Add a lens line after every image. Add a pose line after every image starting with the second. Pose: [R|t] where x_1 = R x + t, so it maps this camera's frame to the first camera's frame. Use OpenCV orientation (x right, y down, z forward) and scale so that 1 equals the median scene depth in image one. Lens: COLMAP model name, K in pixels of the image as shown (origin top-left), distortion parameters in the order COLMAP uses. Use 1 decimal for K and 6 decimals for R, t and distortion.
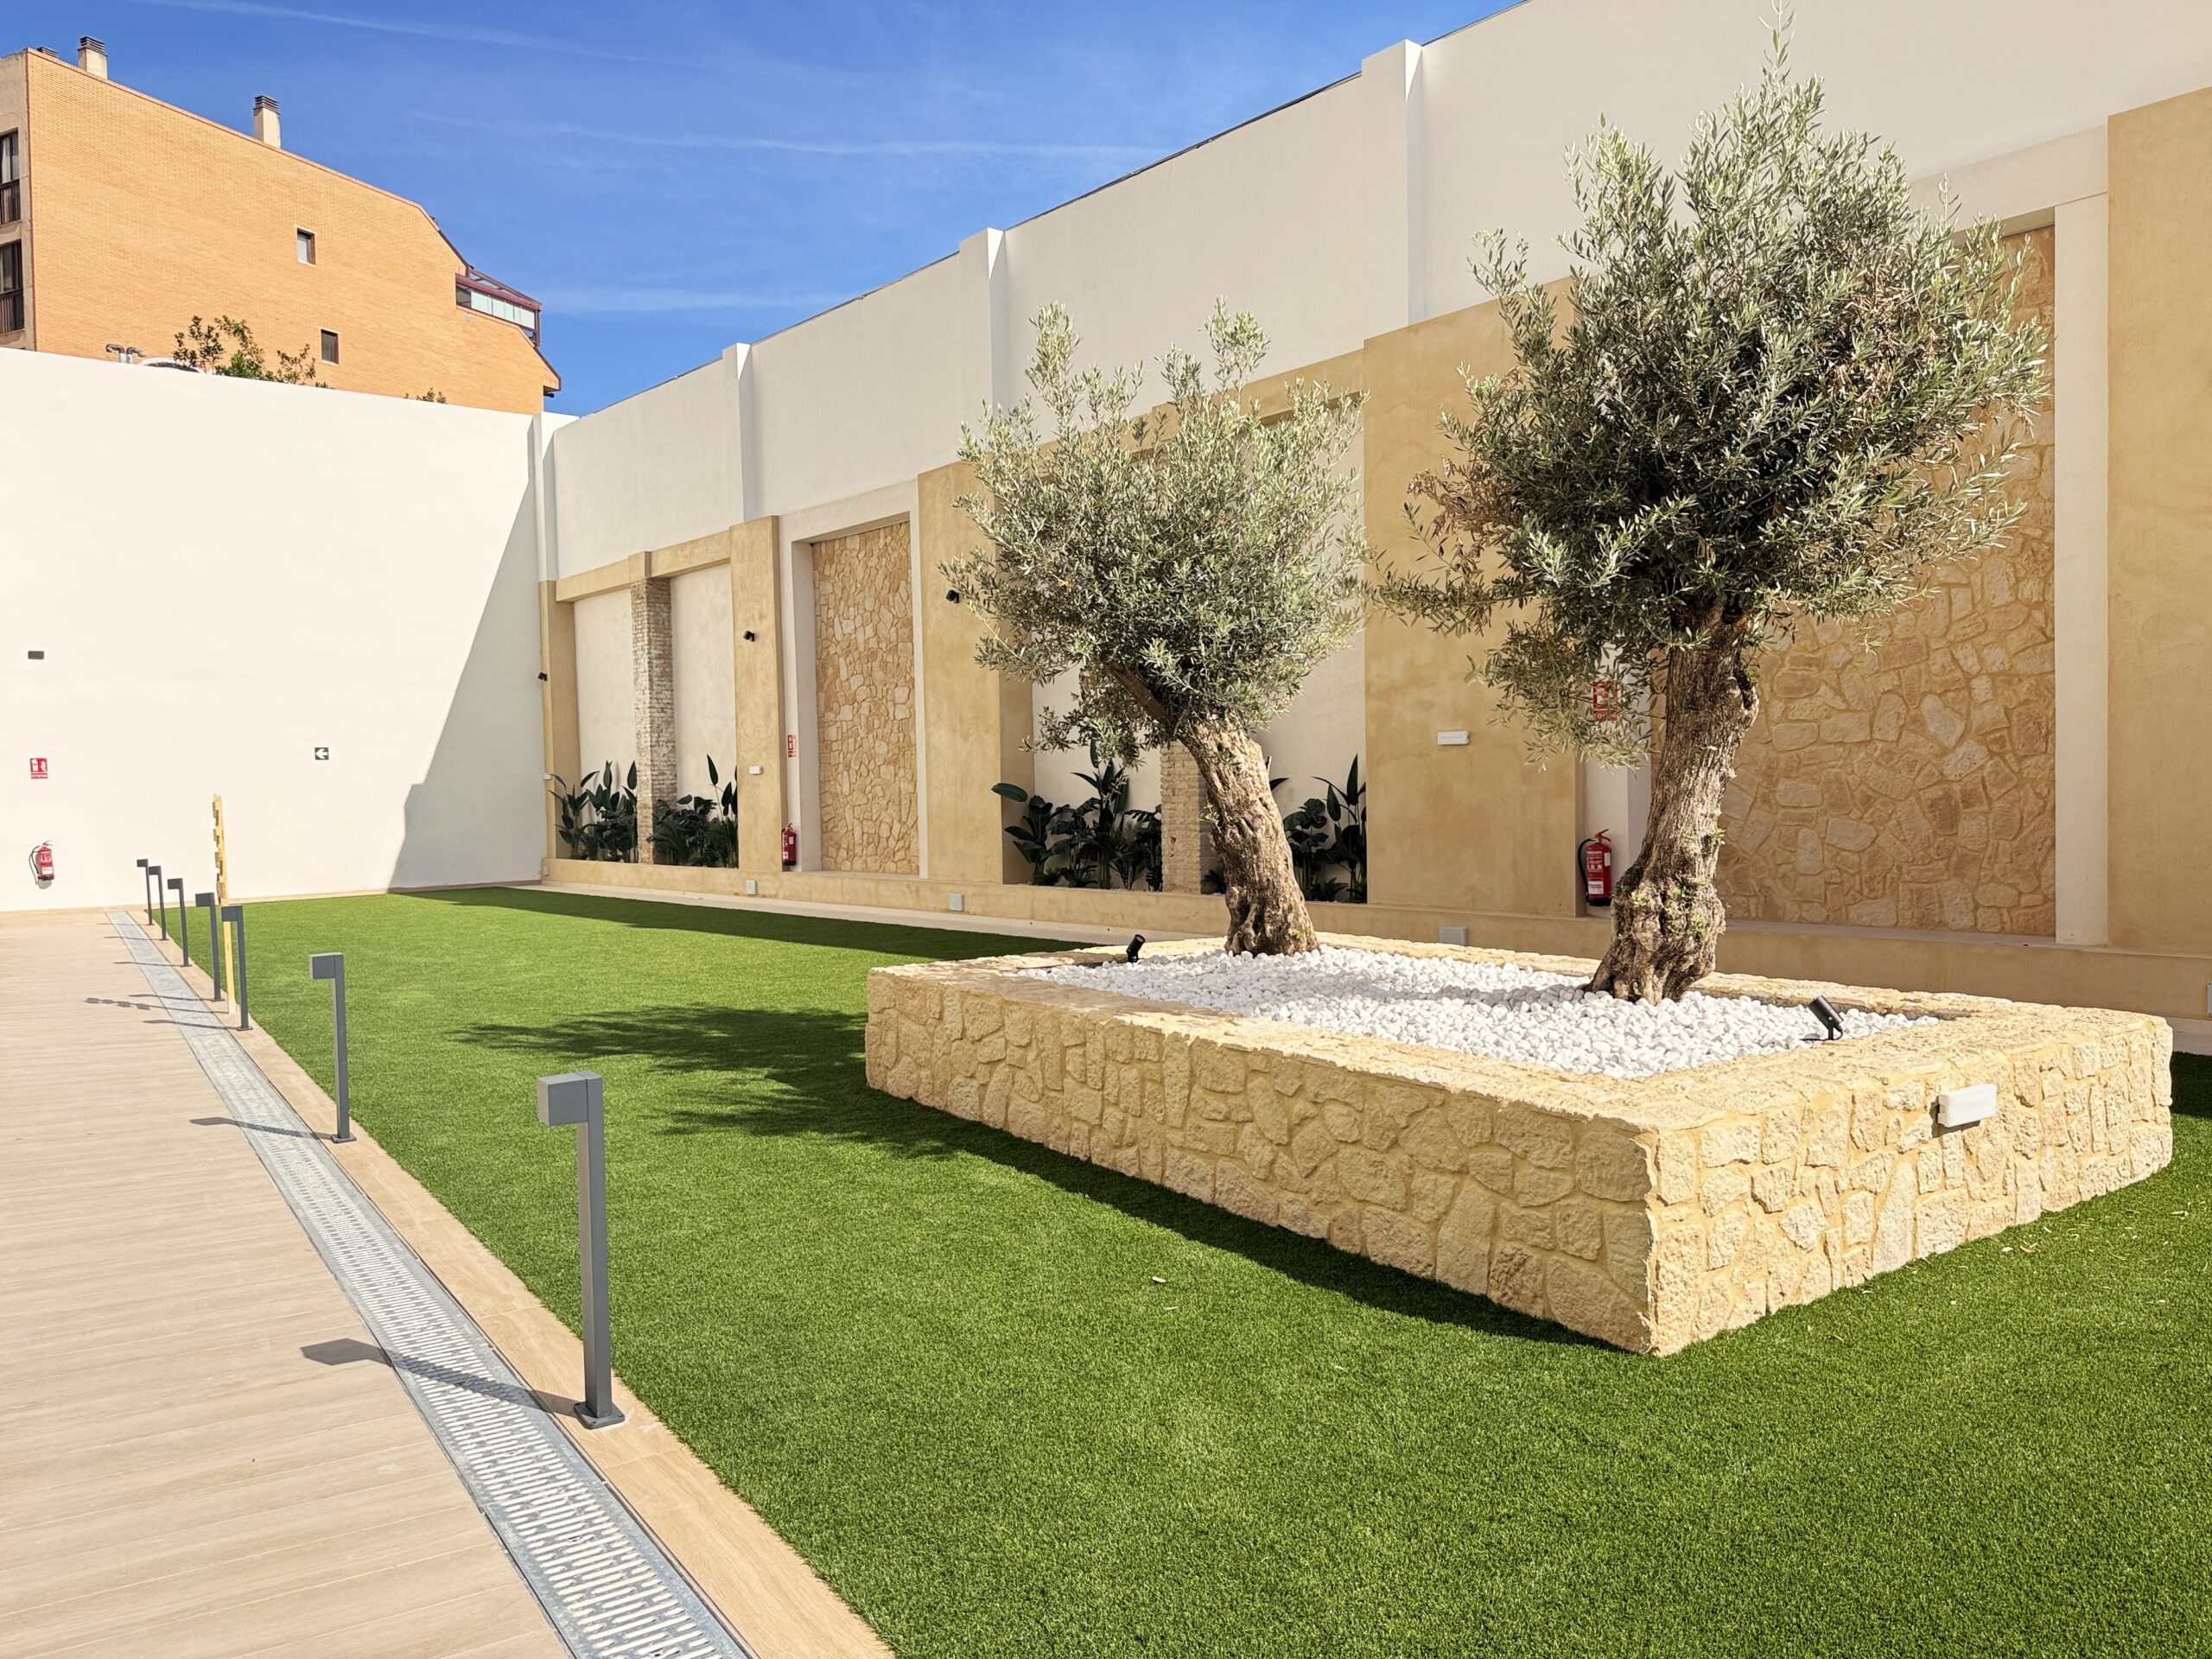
lens RADIAL K [[1554.5, 0, 1106.0], [0, 1554.5, 829.5], [0, 0, 1]] dist [0.151789, -0.218834]
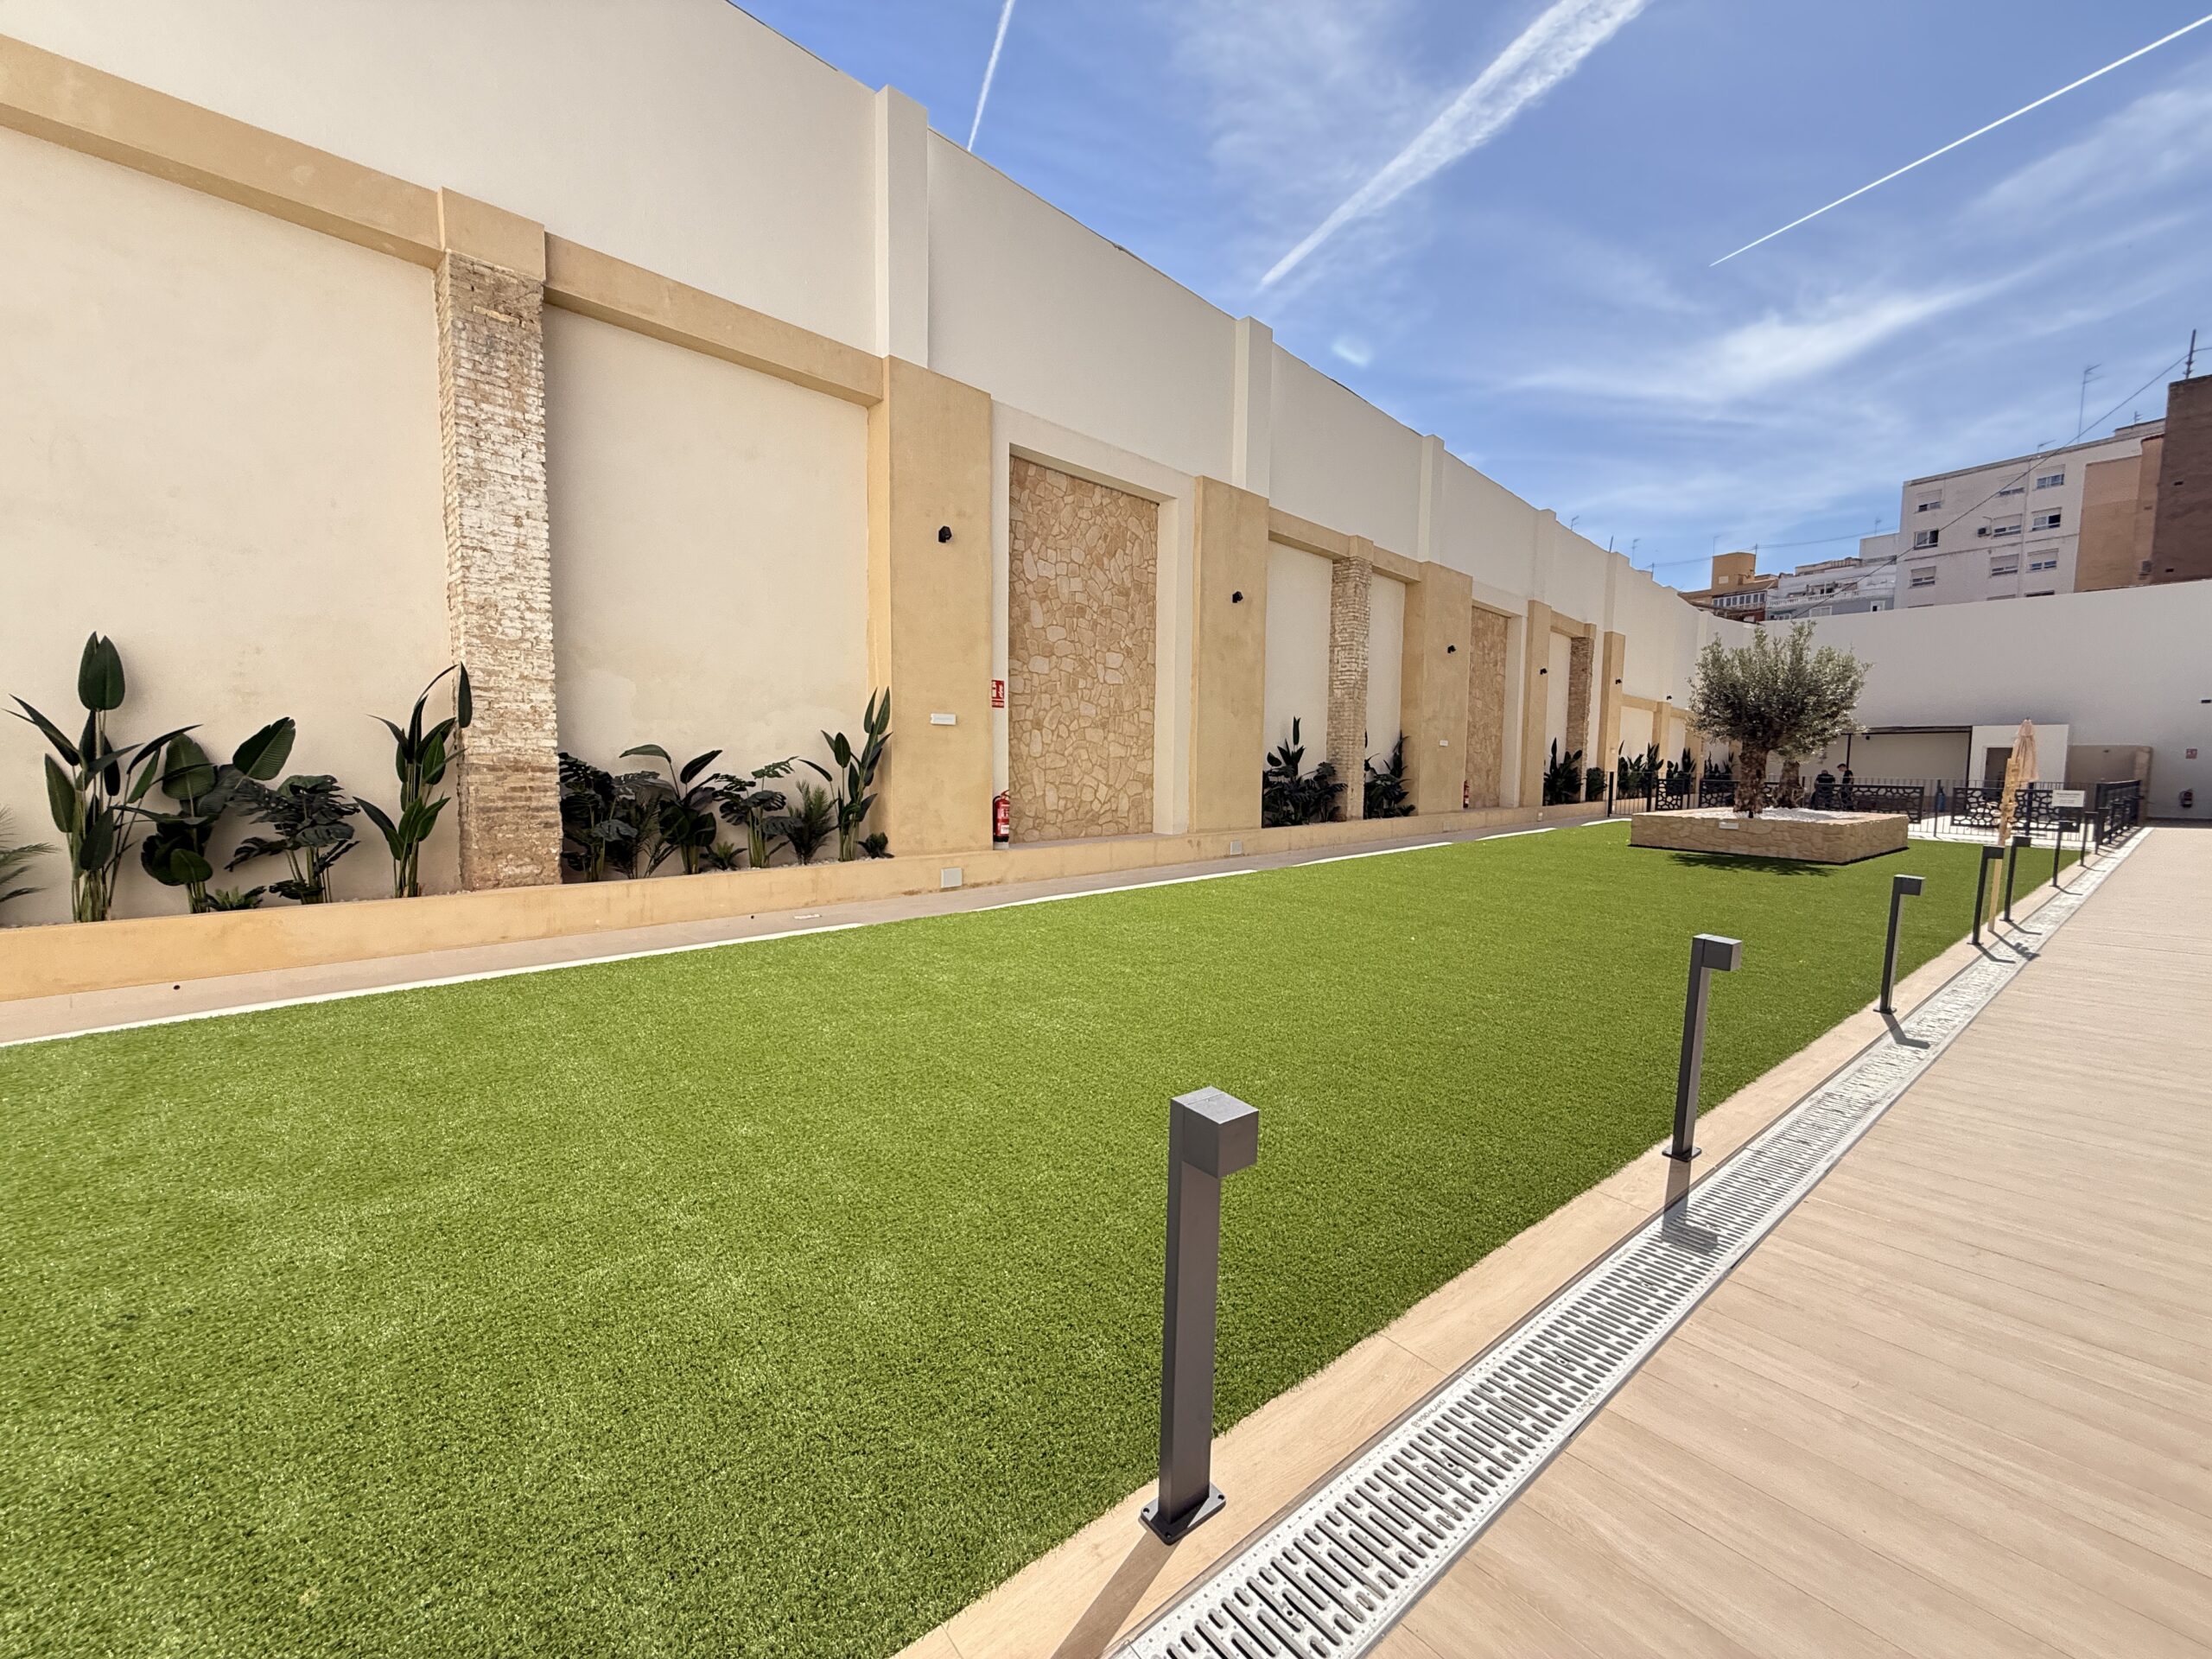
lens RADIAL K [[880.6, 0, 1093.3], [0, 880.6, 827.8], [0, 0, 1]] dist [-0.001879, -0.000159]
pose [[-0.075369, -0.053249, 0.995733, -0.946873], [0.020933, 0.998269, 0.054969, -0.011696], [-0.996936, 0.024986, -0.074124, 1.410545]]
